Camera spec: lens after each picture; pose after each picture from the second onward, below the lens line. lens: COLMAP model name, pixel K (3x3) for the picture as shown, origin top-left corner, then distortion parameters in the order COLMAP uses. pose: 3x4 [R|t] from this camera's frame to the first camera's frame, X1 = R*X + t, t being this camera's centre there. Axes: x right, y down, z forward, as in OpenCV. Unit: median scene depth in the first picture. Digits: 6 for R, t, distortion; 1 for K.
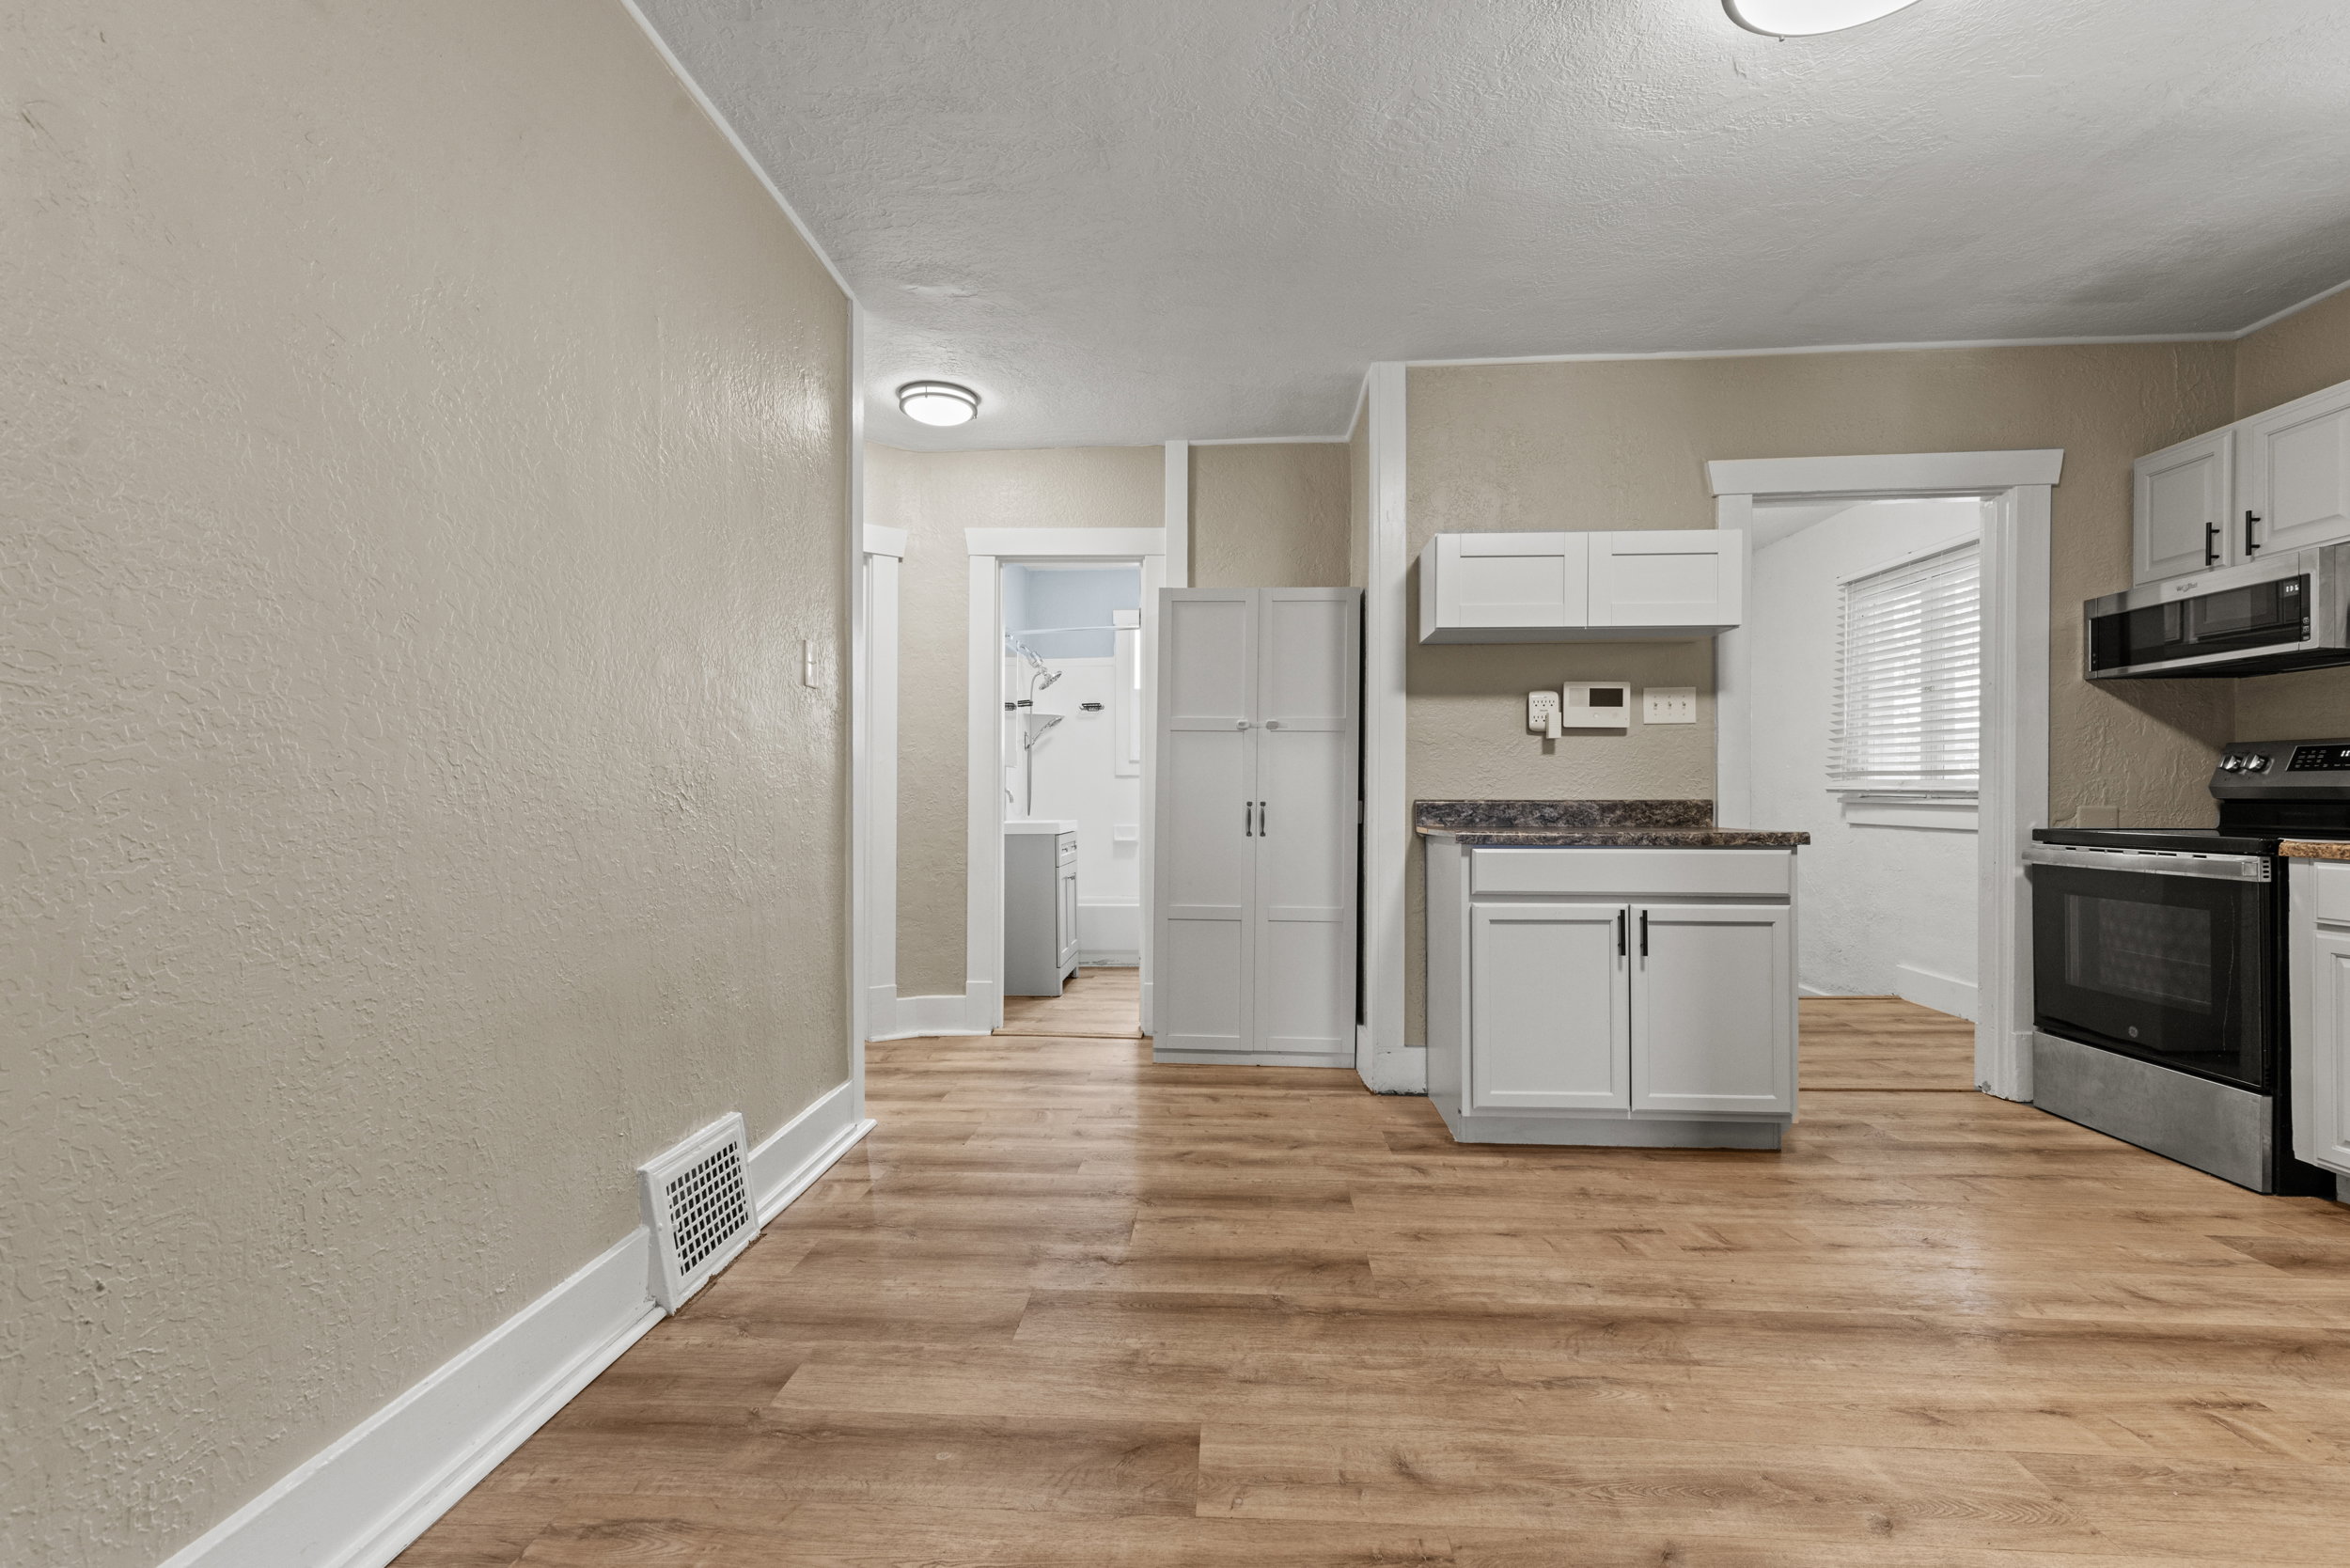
lens RADIAL K [[1071.5, 0, 1159.6], [0, 1071.5, 789.5], [0, 0, 1]] dist [-0.002929, -0.000175]
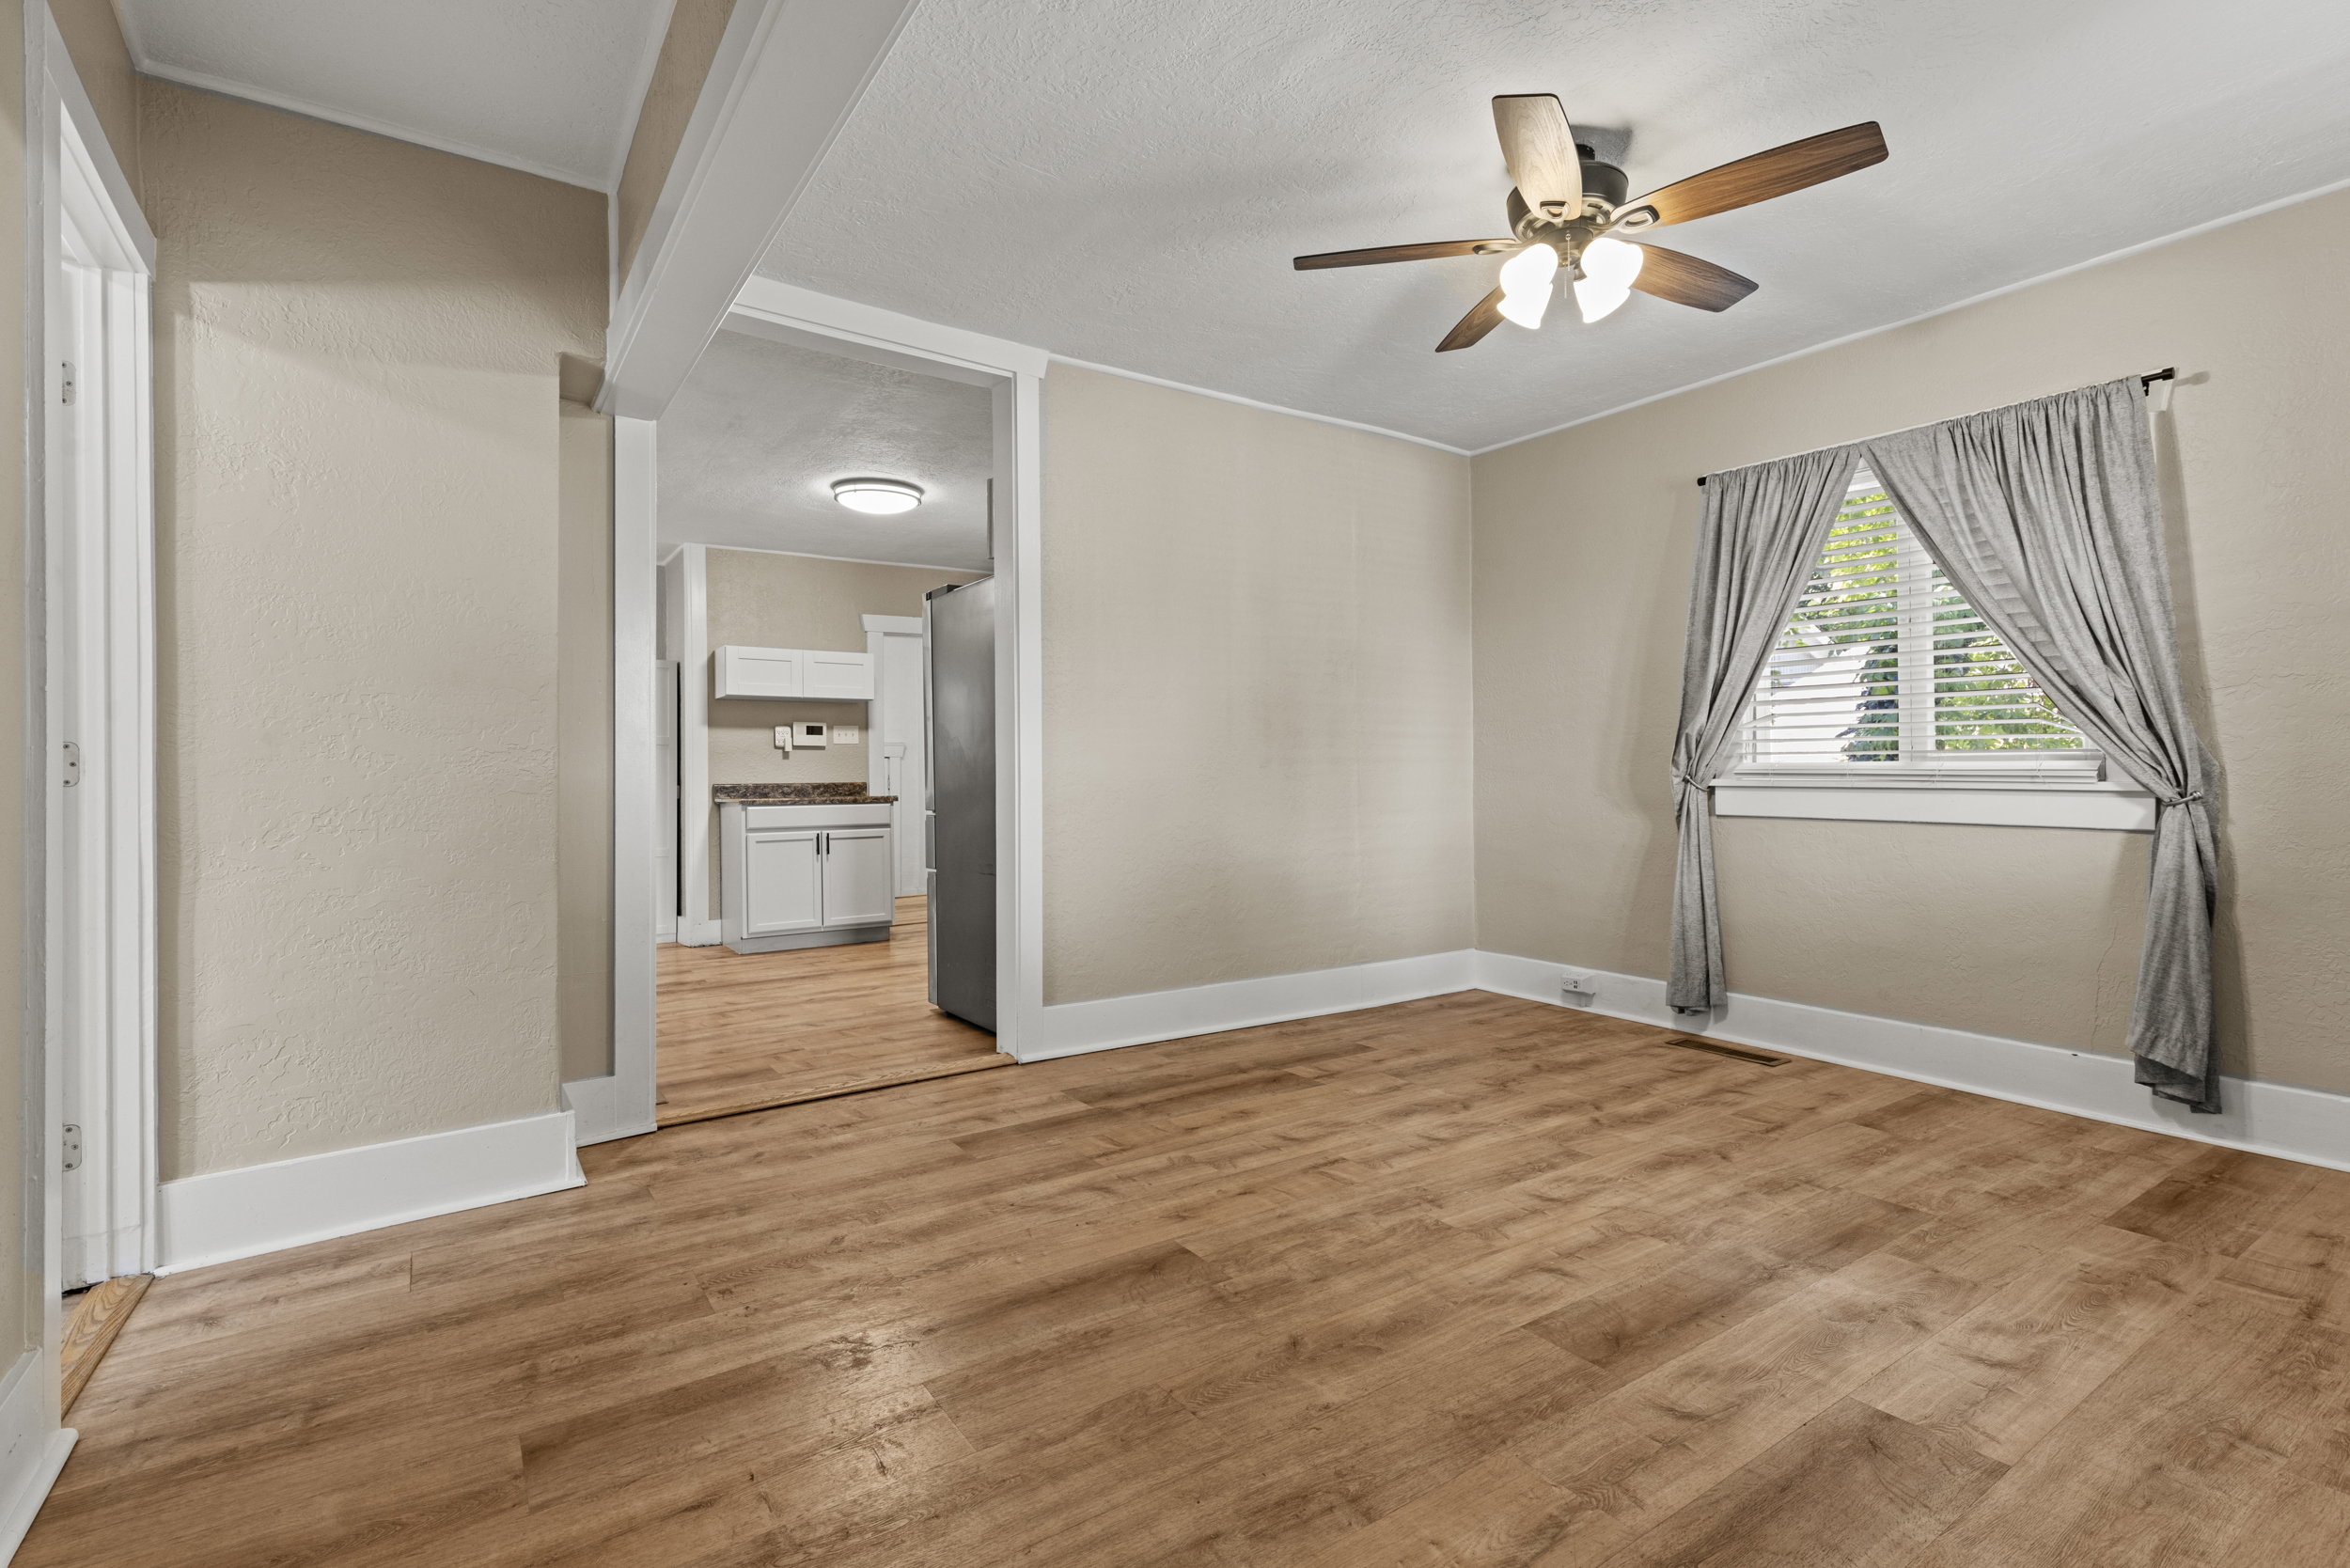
lens RADIAL K [[1102.1, 0, 1158.6], [0, 1102.1, 779.9], [0, 0, 1]] dist [-0.001392, 0.000098]
pose [[0.799370, -0.011842, 0.600722, -0.295981], [0.008263, 0.999928, 0.008716, -0.007572], [-0.600782, -0.002004, 0.799411, -1.001398]]
